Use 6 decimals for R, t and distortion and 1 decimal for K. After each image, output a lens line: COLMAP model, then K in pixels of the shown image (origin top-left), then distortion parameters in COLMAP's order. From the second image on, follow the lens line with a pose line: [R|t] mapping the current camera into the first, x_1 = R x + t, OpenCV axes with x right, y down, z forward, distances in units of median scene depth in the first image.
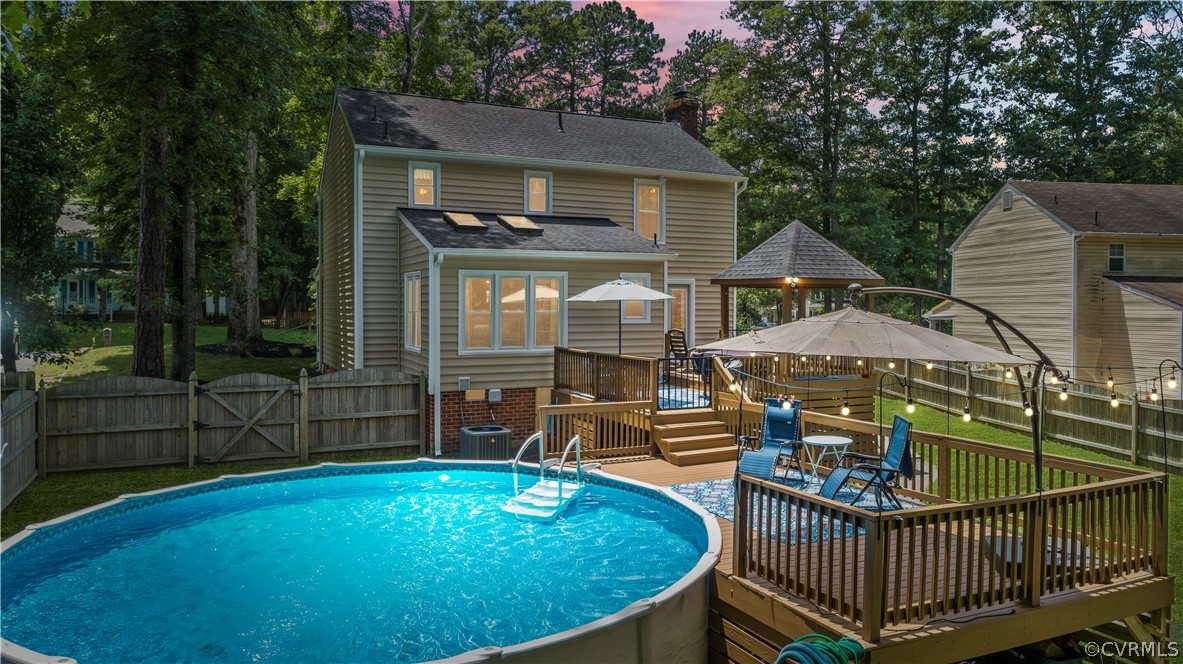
lens RADIAL K [[820.6, 0, 594.6], [0, 820.6, 339.1], [0, 0, 1]] dist [-0.009300, 0.003326]
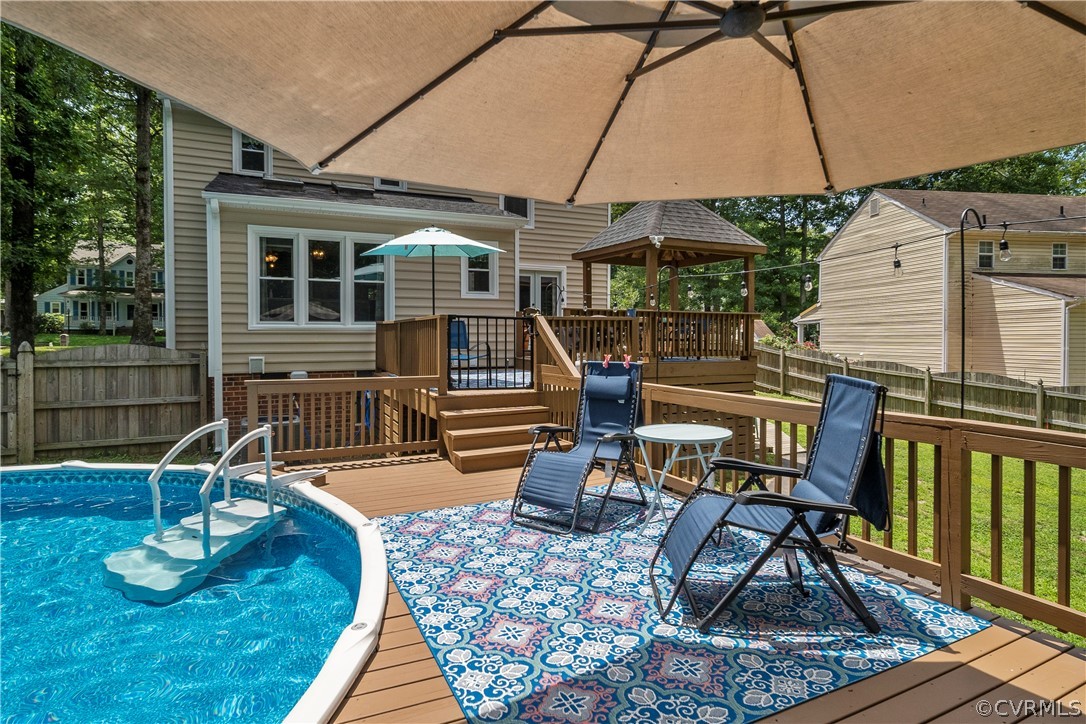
lens RADIAL K [[589.1, 0, 543.0], [0, 589.1, 362.0], [0, 0, 1]] dist [0.003104, -0.000449]
pose [[0.999996, -0.002782, -0.000376, 0.131503], [0.002784, 0.999989, 0.003651, 0.052051], [0.000366, -0.003652, 0.999993, 0.422503]]
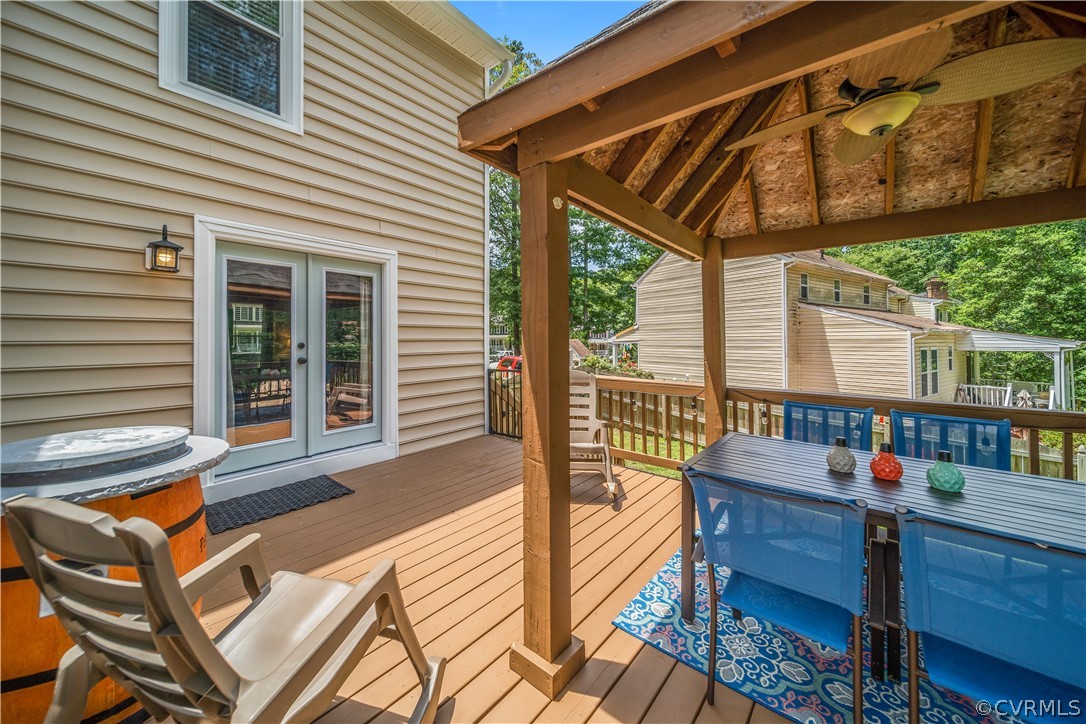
lens RADIAL K [[388.8, 0, 545.2], [0, 388.8, 344.4], [0, 0, 1]] dist [-0.000298, -0.000111]
pose [[0.906979, -0.013611, 0.420955, 0.148858], [0.023577, 0.999551, -0.018478, -0.029704], [-0.420515, 0.026684, 0.906893, 1.103684]]
